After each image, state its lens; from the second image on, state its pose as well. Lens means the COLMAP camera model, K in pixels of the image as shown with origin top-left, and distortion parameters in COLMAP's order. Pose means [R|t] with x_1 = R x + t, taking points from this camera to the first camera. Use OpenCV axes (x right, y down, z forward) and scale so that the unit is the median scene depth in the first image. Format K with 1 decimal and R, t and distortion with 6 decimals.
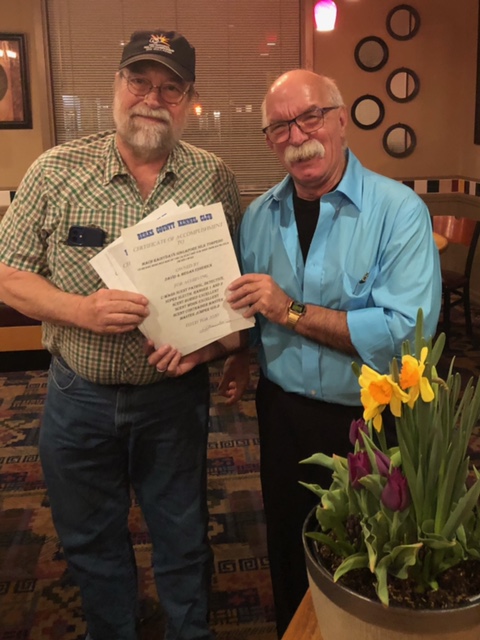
lens RADIAL K [[813.6, 0, 240.0], [0, 813.6, 320.0], [0, 0, 1]] dist [0.012159, 0.002876]
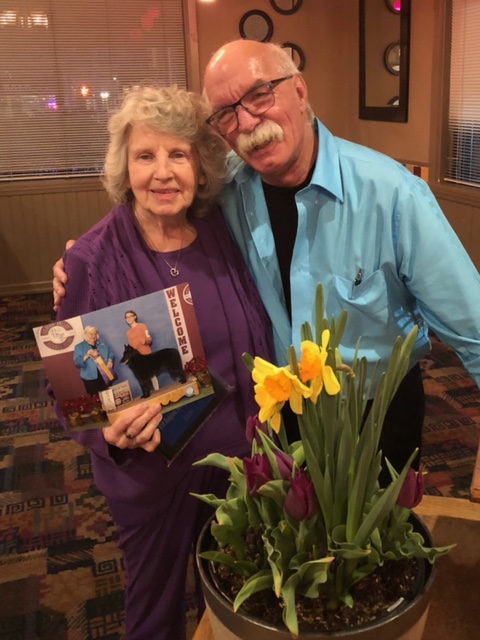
lens RADIAL K [[813.6, 0, 240.0], [0, 813.6, 320.0], [0, 0, 1]] dist [0.012159, 0.002876]
pose [[0.991161, -0.049890, 0.122925, 0.030120], [0.046992, 0.998547, 0.026363, -0.004319], [-0.124062, -0.020354, 0.992066, 0.152269]]
